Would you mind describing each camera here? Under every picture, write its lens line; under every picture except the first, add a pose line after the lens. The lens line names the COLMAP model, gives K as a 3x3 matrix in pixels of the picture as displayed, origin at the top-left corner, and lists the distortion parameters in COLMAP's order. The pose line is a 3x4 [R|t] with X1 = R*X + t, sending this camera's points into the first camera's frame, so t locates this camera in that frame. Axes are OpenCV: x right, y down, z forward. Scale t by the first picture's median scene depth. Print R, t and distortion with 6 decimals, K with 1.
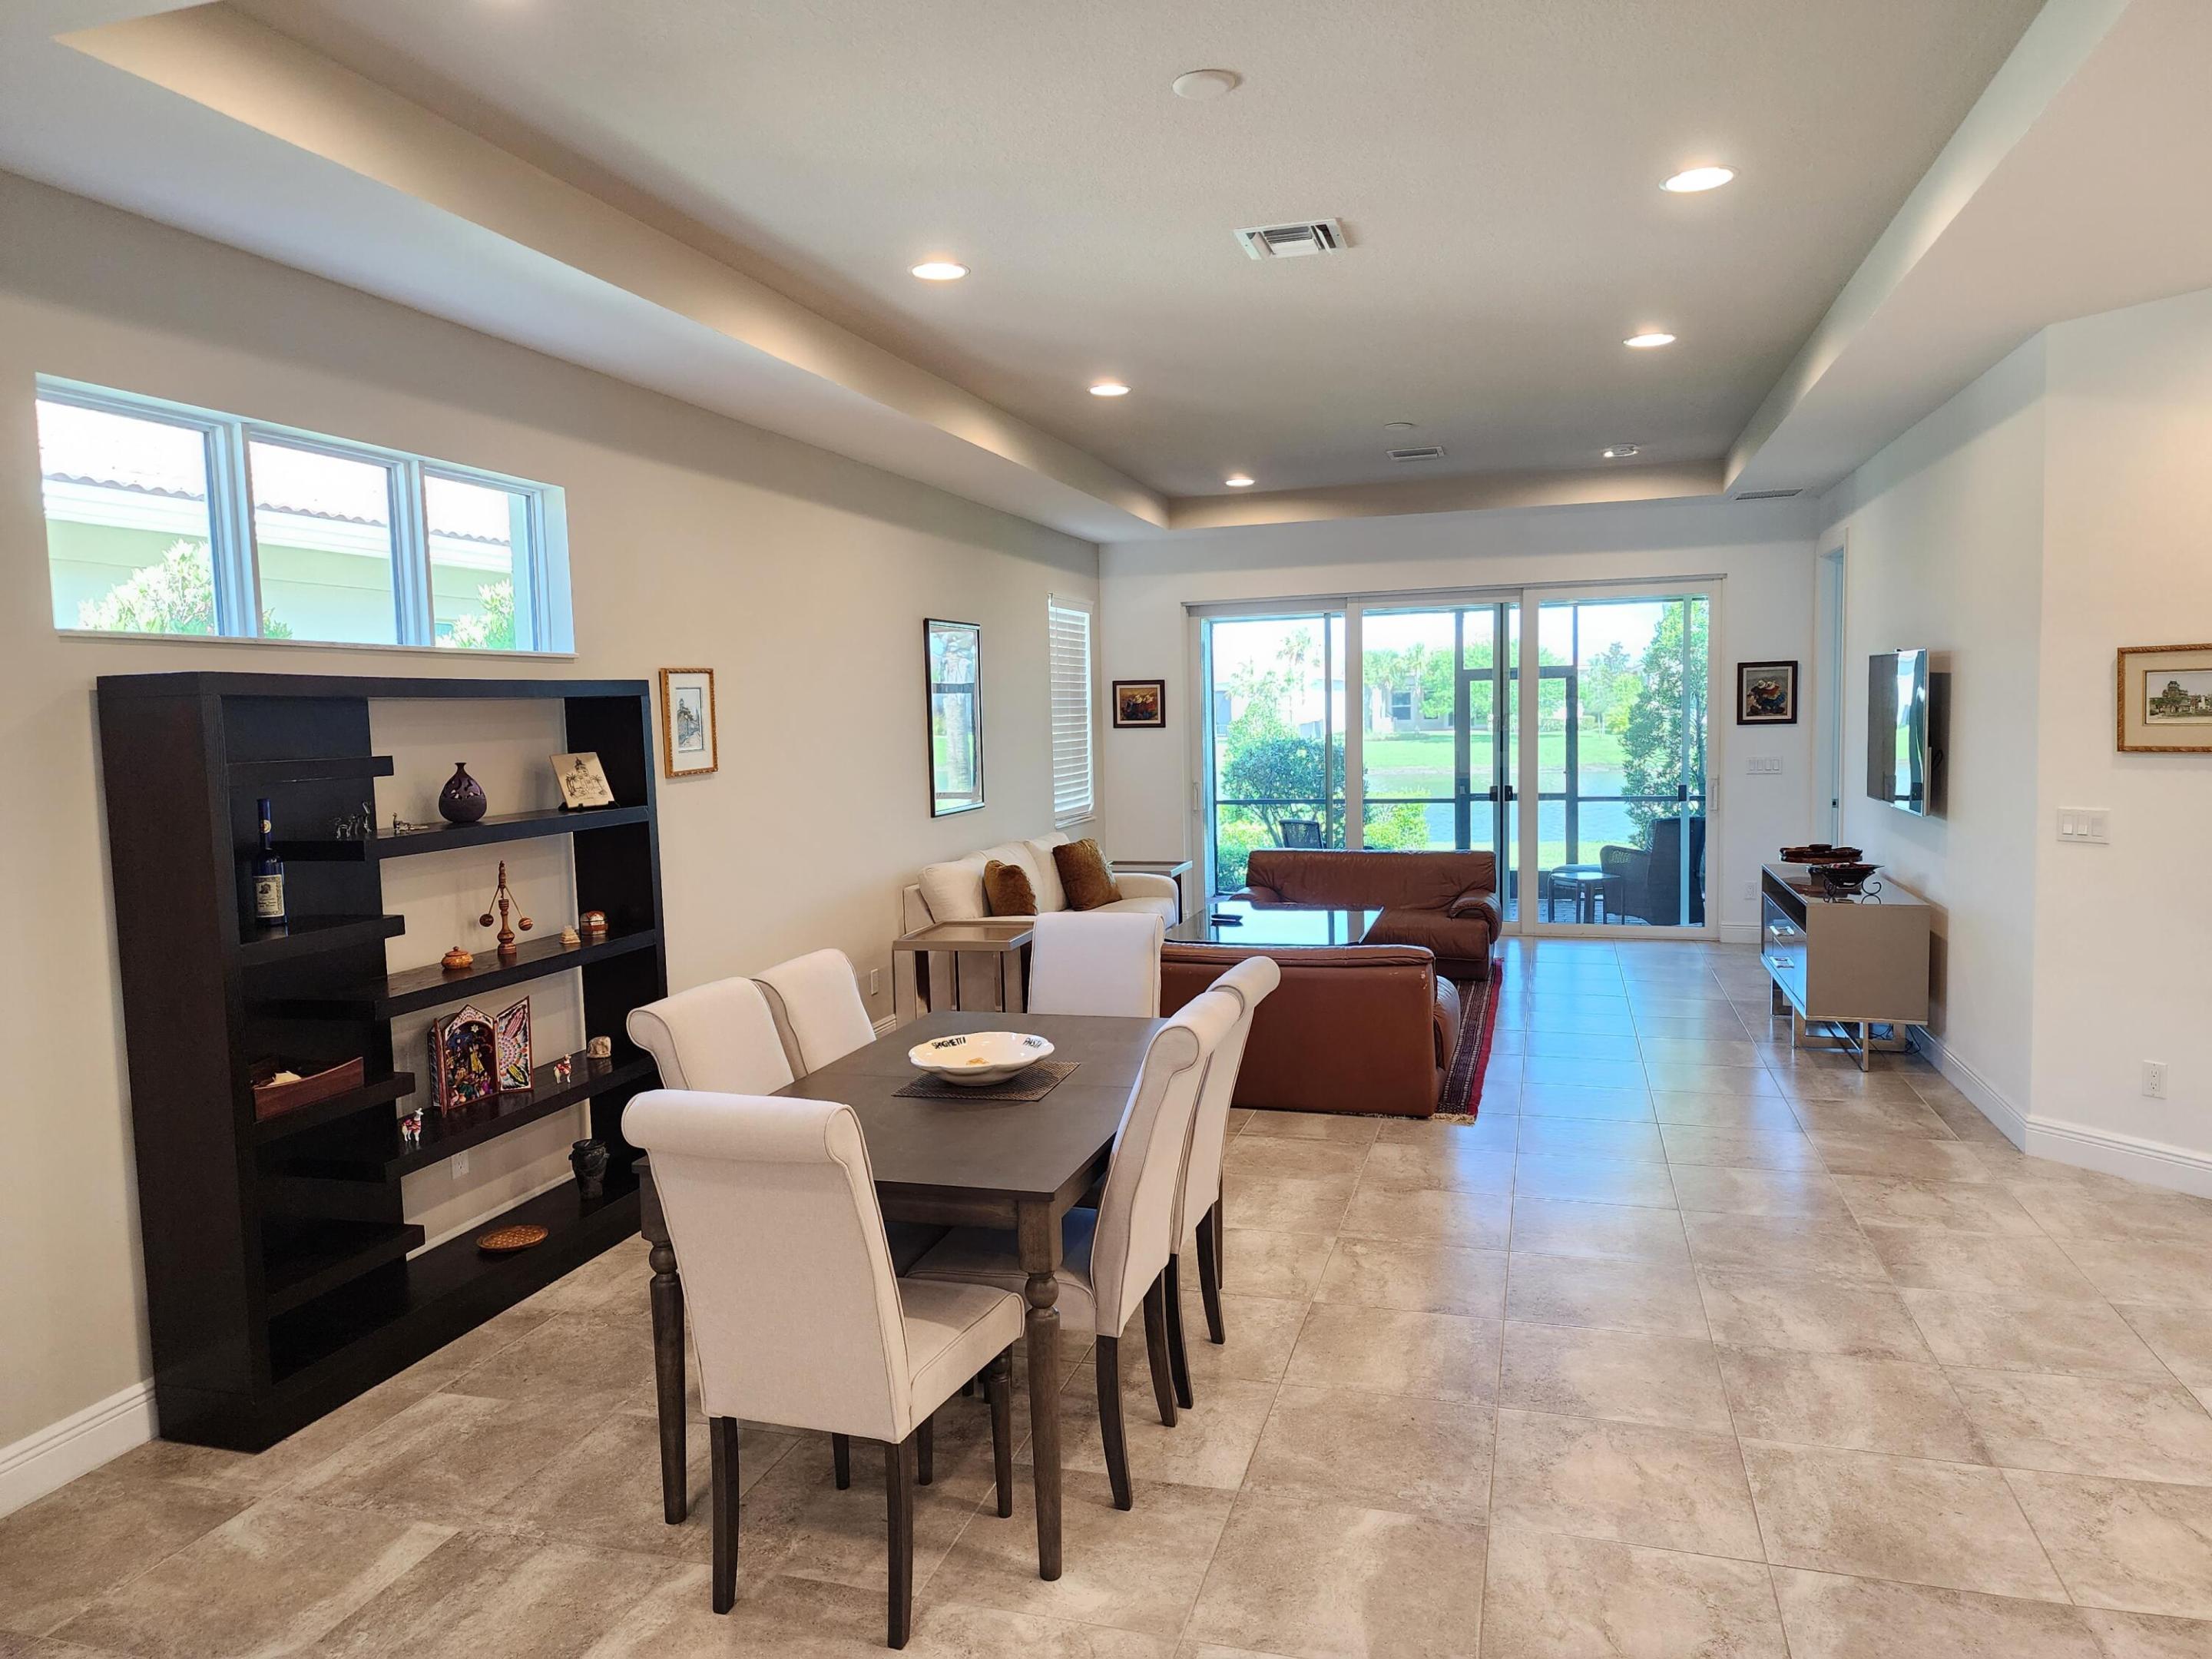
lens RADIAL K [[1488.5, 0, 1106.0], [0, 1488.5, 829.5], [0, 0, 1]] dist [0.070749, -0.059923]
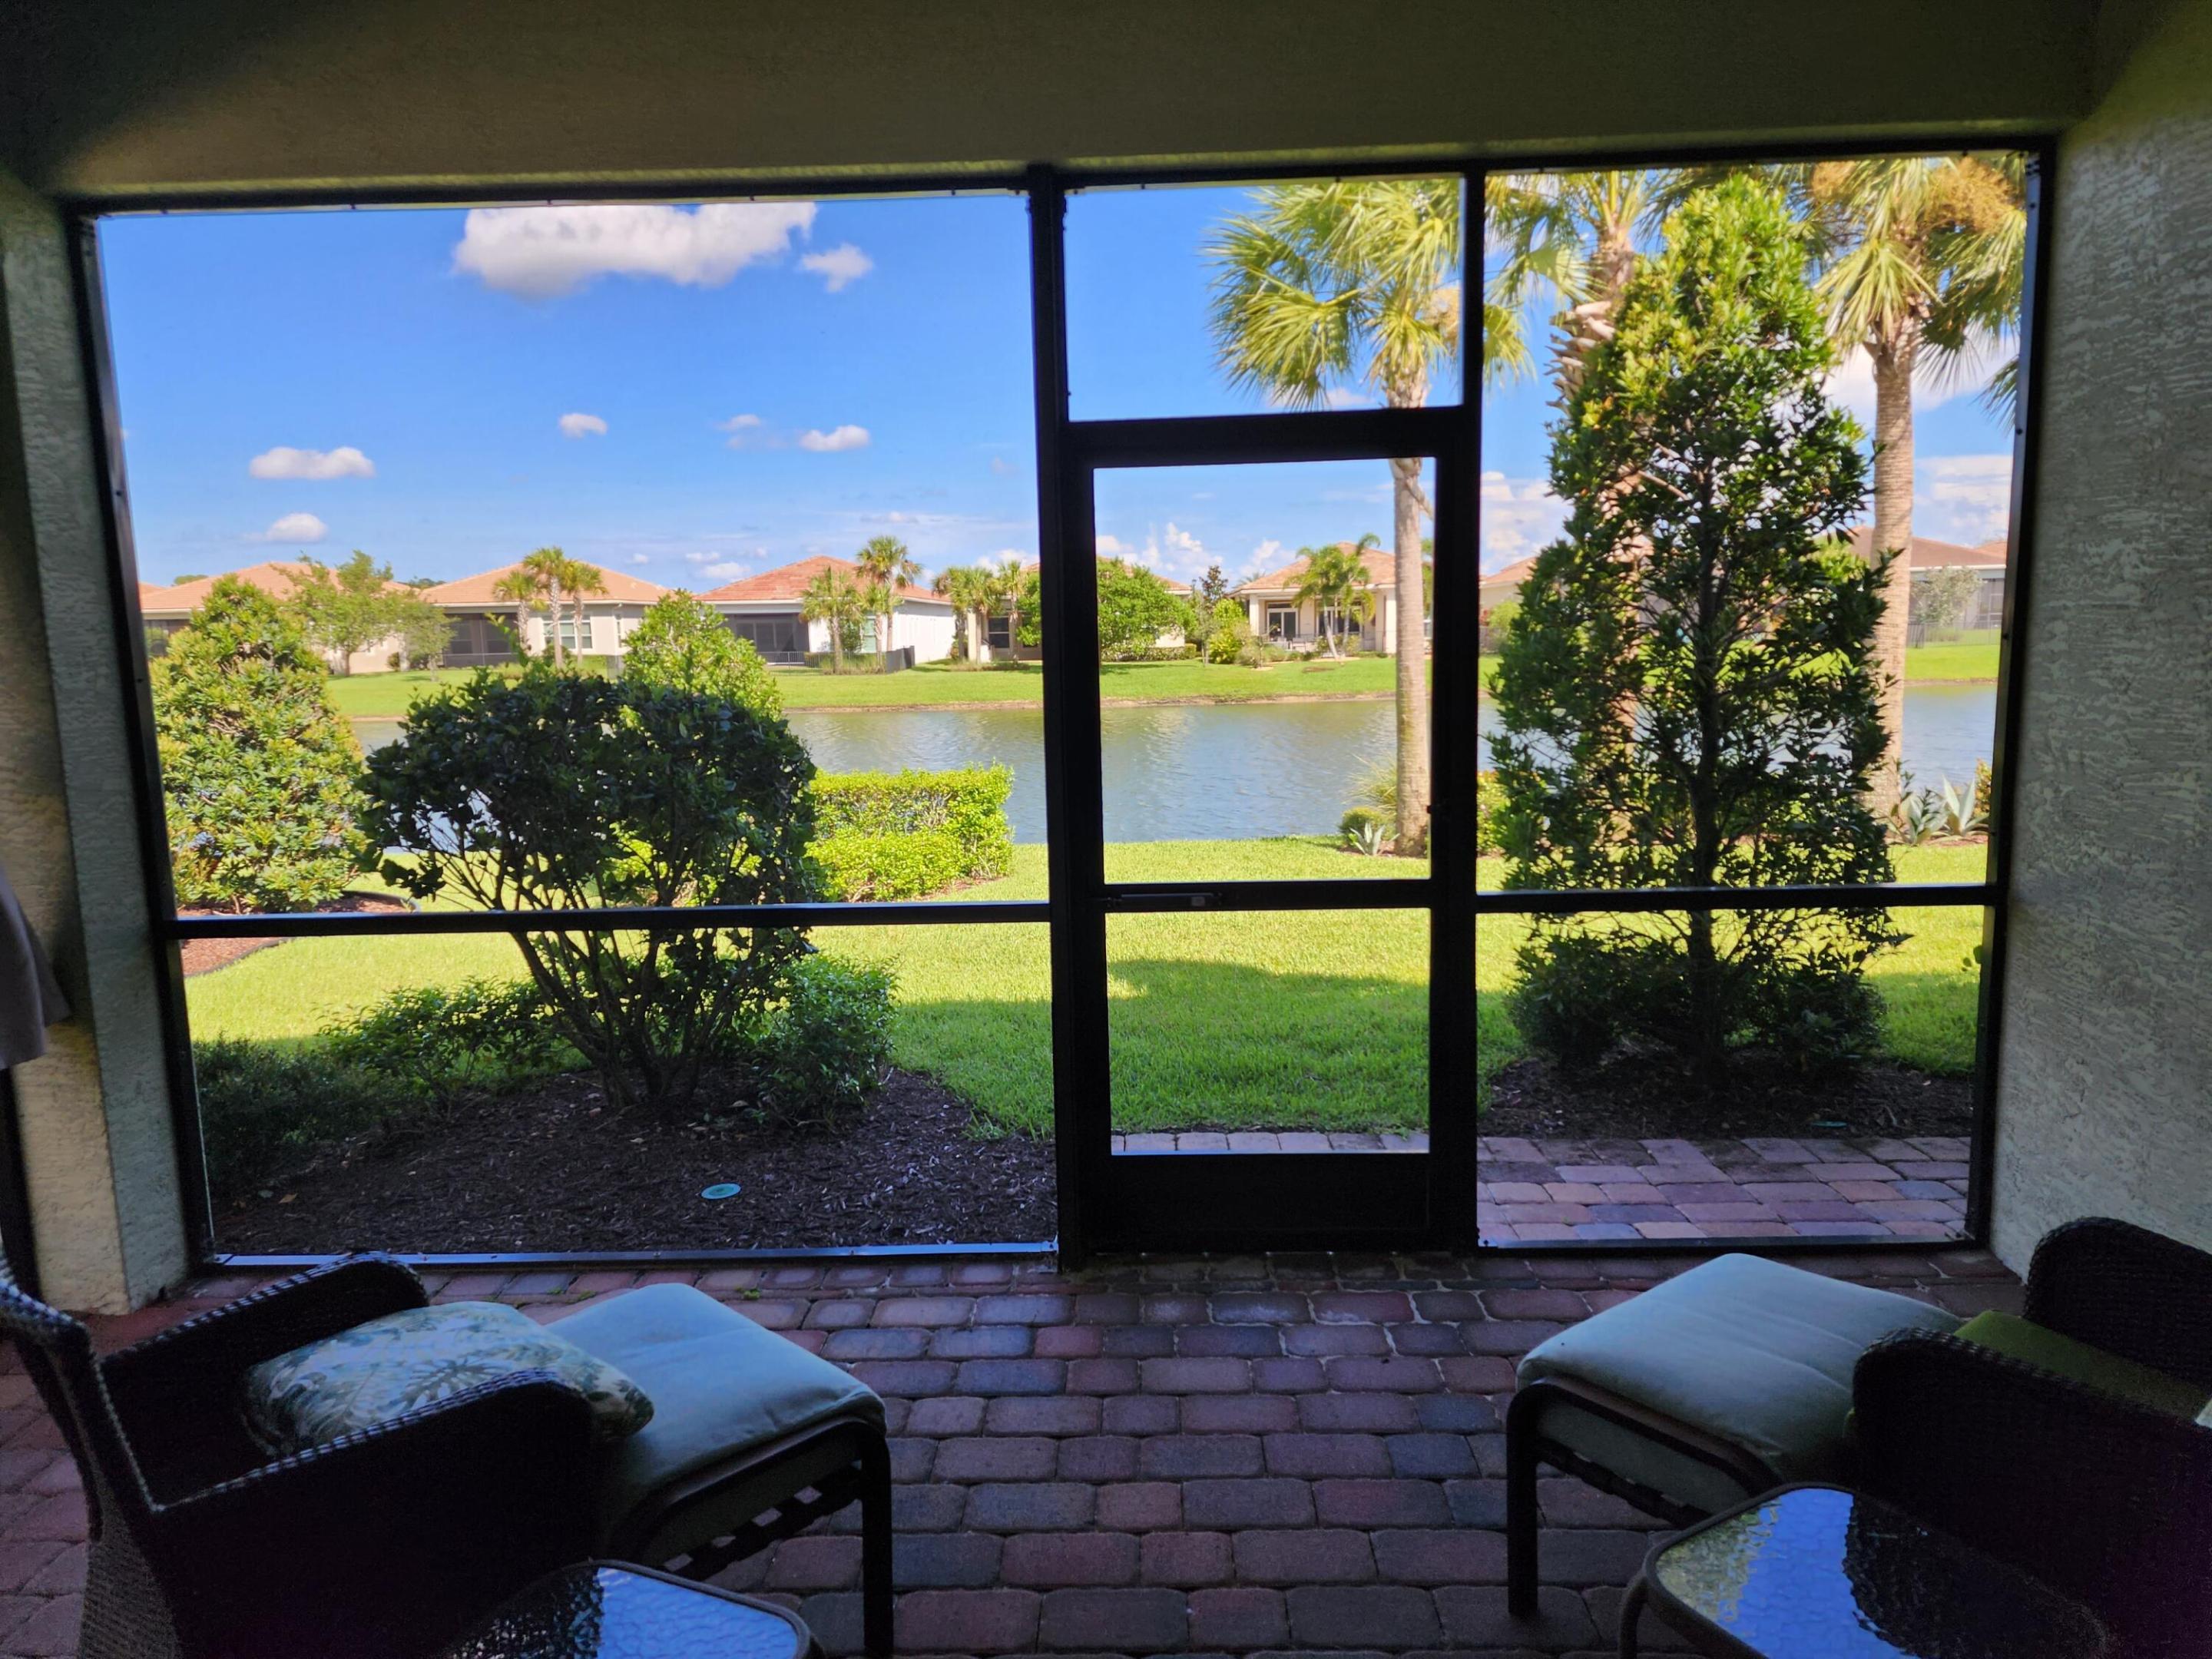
lens RADIAL K [[1488.5, 0, 1106.0], [0, 1488.5, 829.5], [0, 0, 1]] dist [0.070749, -0.059923]
pose [[0.965656, -0.027070, 0.258411, 0.124099], [0.014707, 0.998658, 0.049657, -0.033000], [-0.259408, -0.044152, 0.964758, 0.526292]]
